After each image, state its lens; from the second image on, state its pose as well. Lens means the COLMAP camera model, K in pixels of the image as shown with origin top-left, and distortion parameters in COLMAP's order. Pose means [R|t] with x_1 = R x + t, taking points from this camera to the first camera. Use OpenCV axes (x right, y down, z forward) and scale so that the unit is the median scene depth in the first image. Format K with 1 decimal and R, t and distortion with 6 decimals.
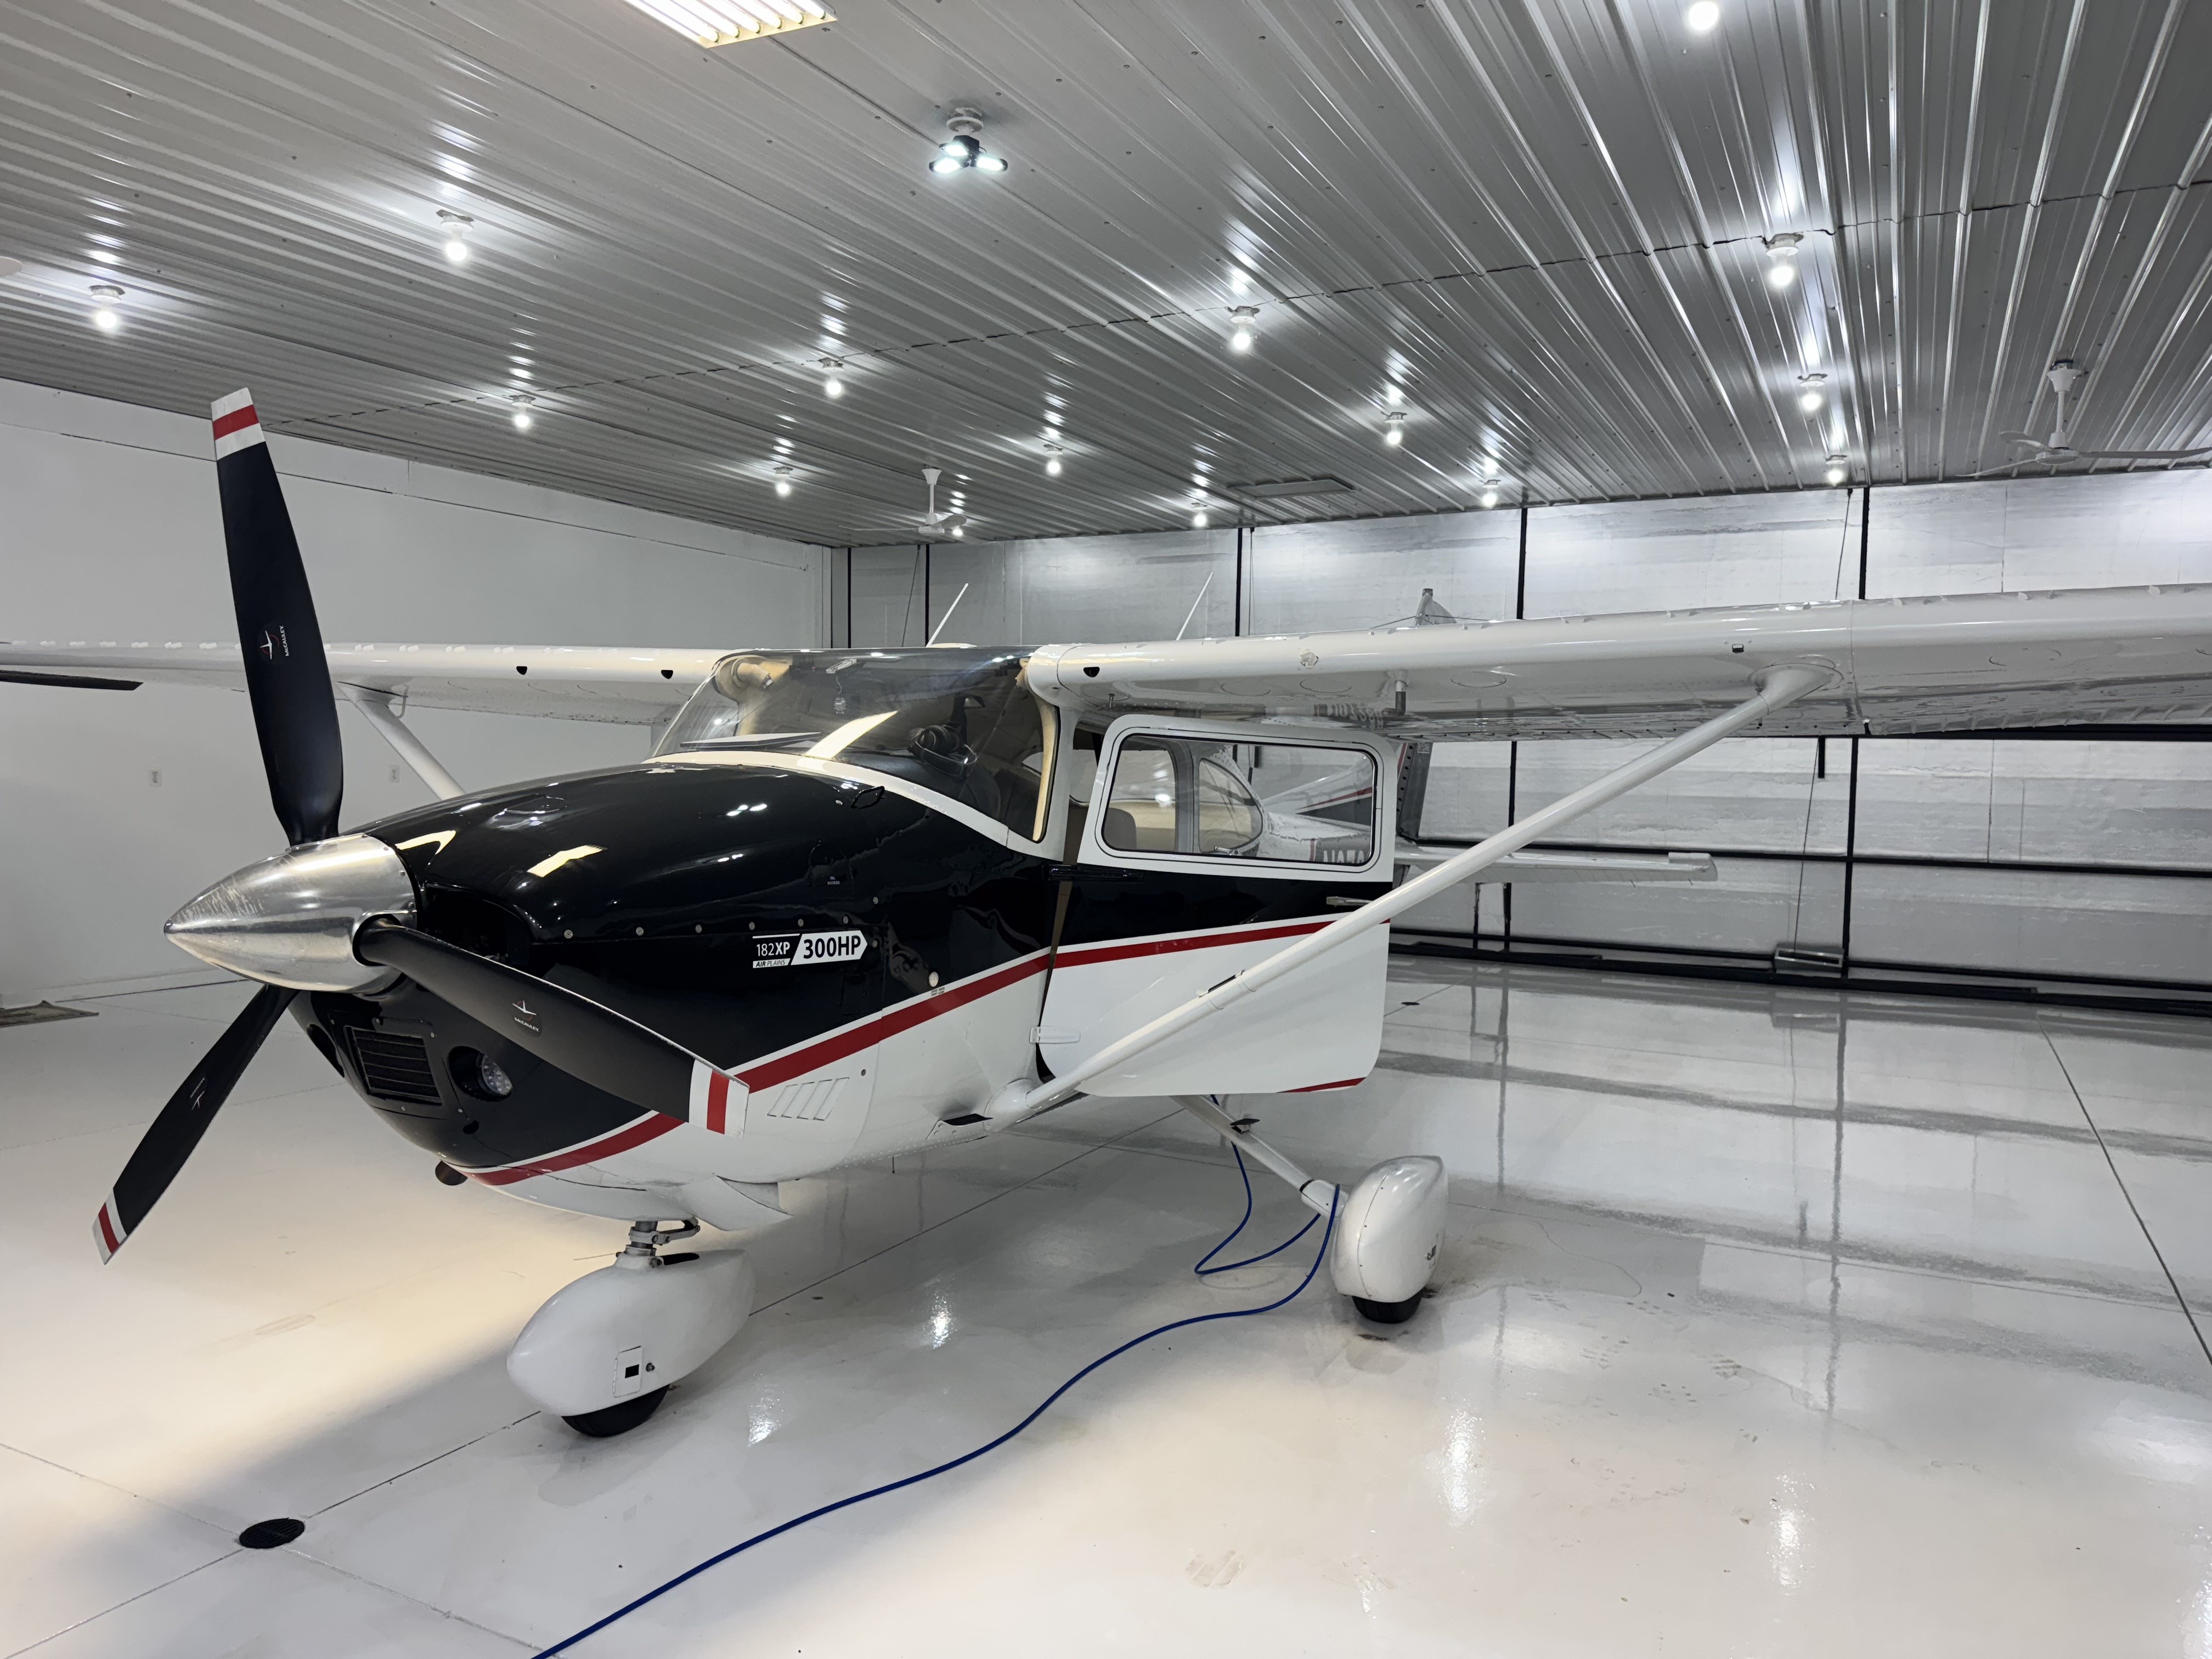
lens RADIAL K [[1579.6, 0, 1102.9], [0, 1579.6, 826.7], [0, 0, 1]] dist [0.007858, -0.006286]
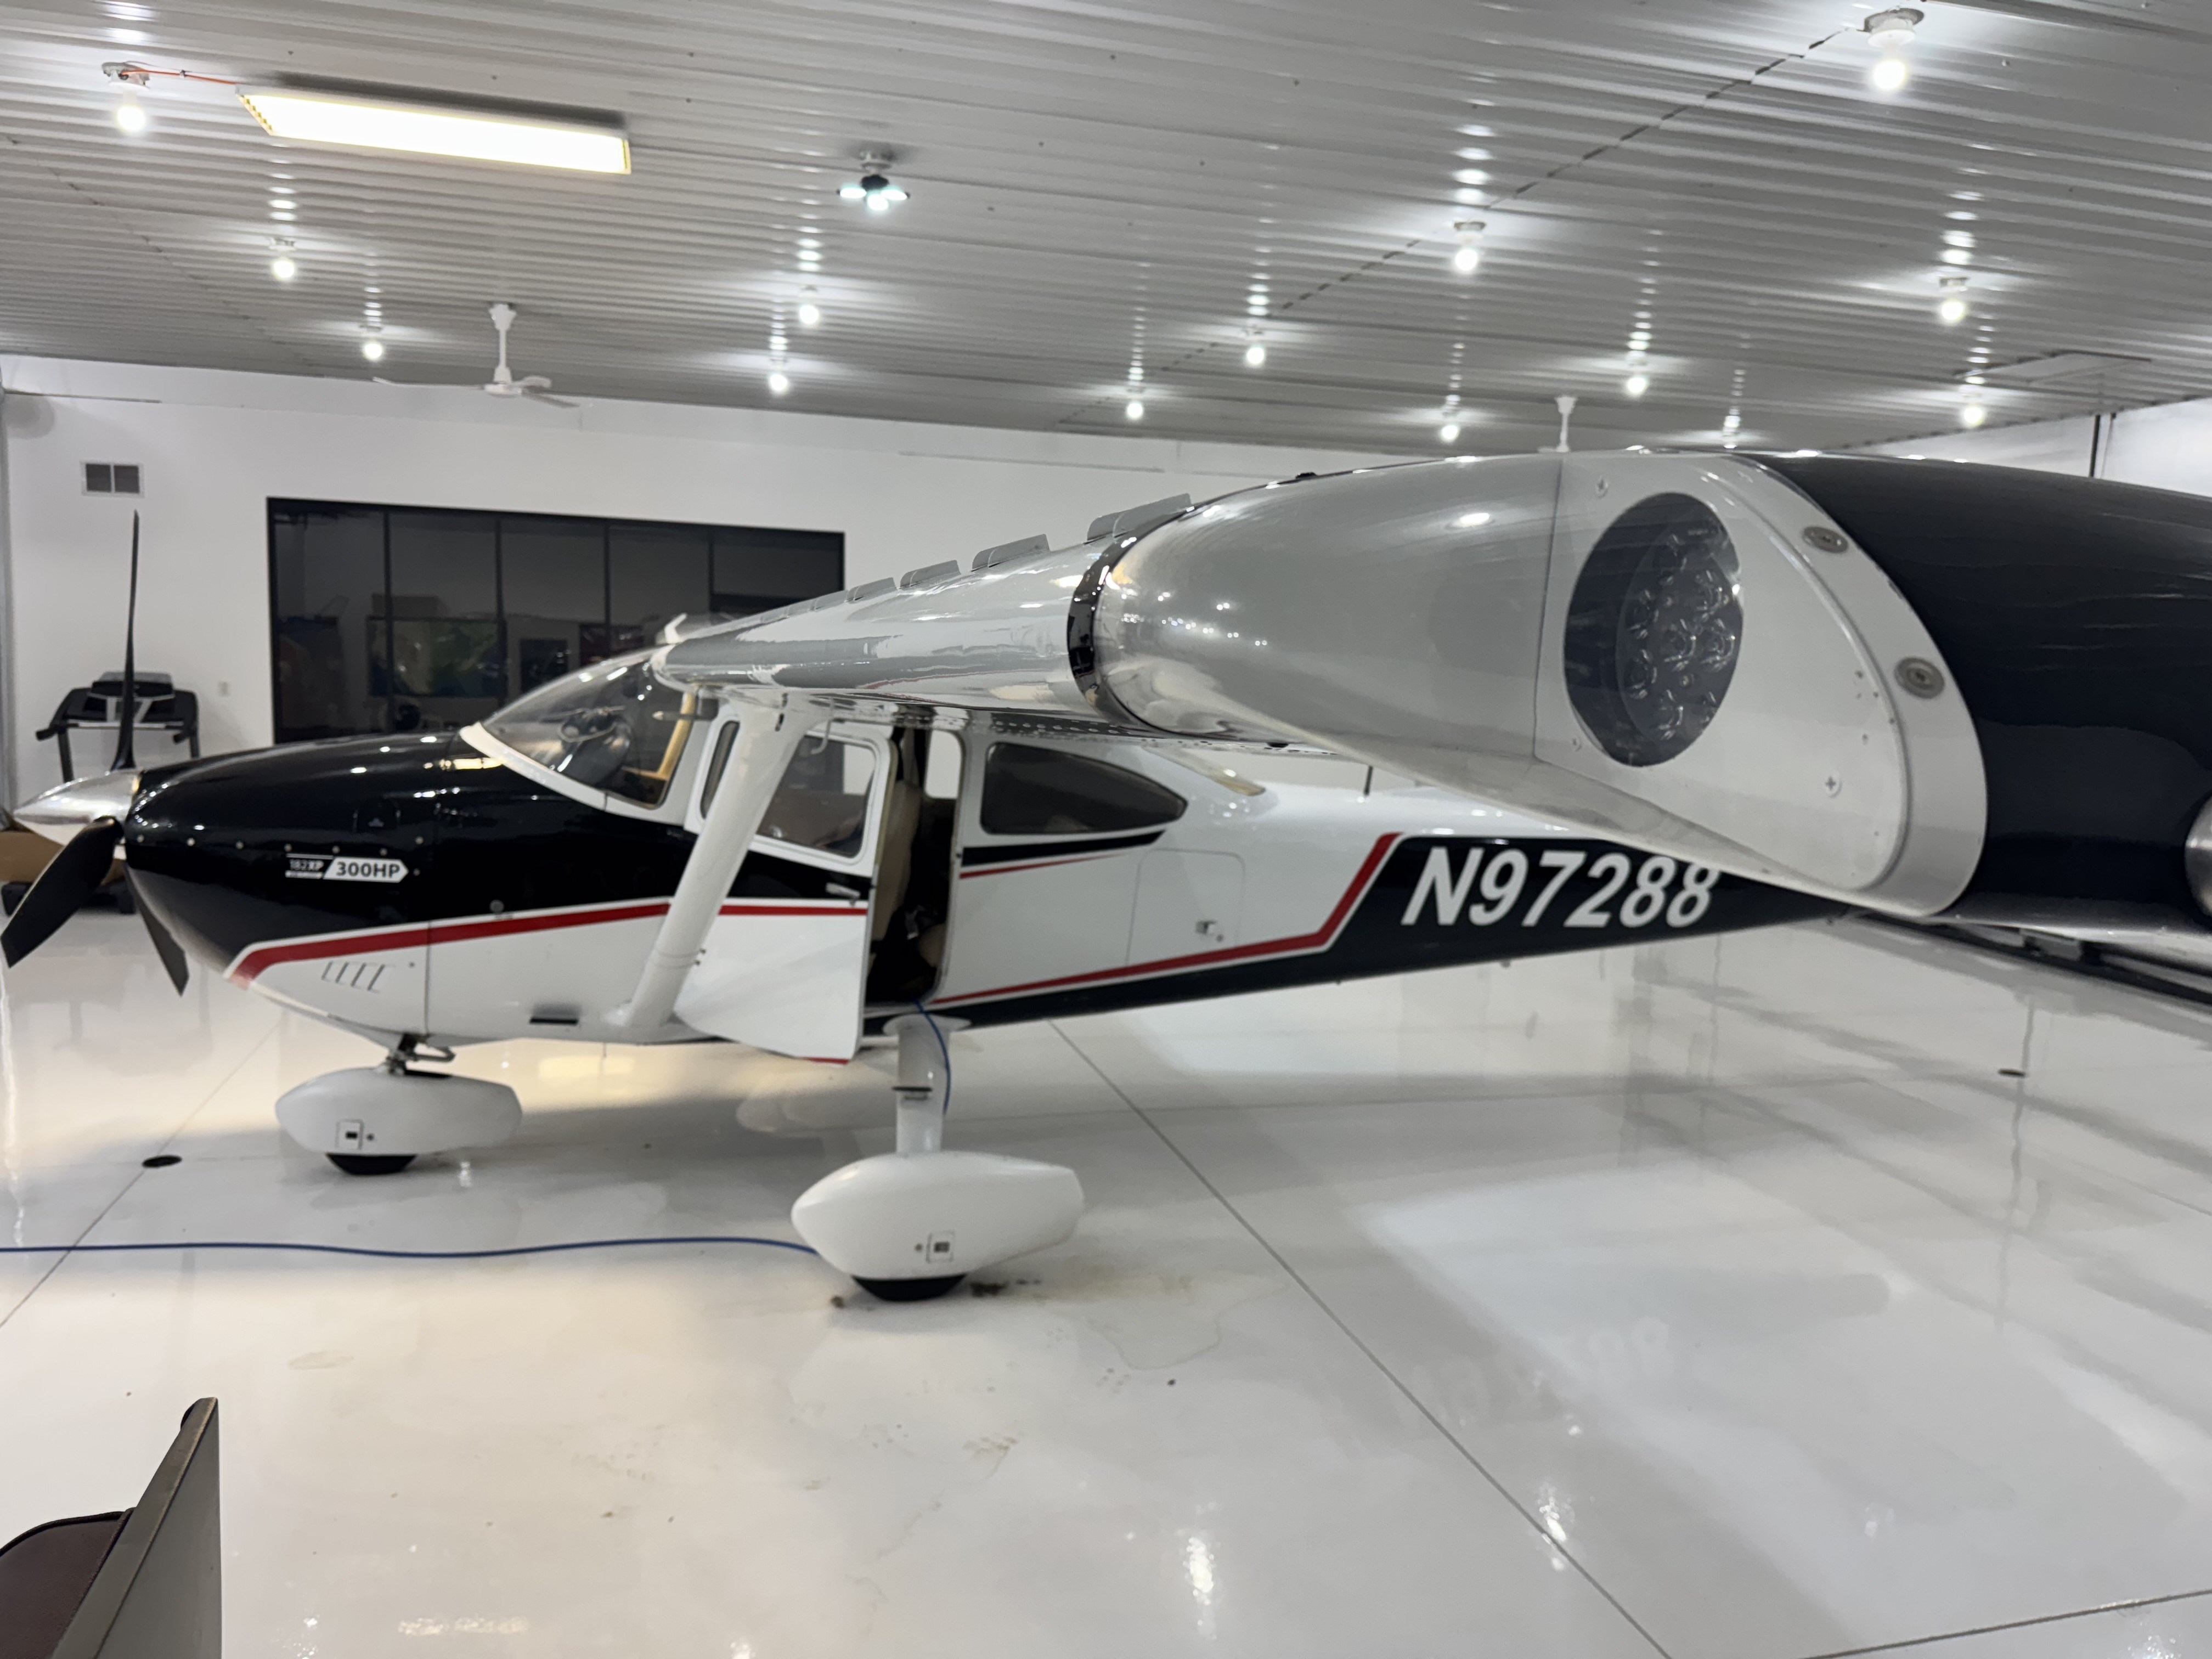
lens RADIAL K [[1579.6, 0, 1072.8], [0, 1579.6, 835.3], [0, 0, 1]] dist [0.007858, -0.006286]
pose [[0.679144, 0.101422, -0.726964, 1.217250], [-0.056079, 0.994682, 0.086383, -0.106333], [0.731859, -0.017899, 0.681221, 0.474190]]
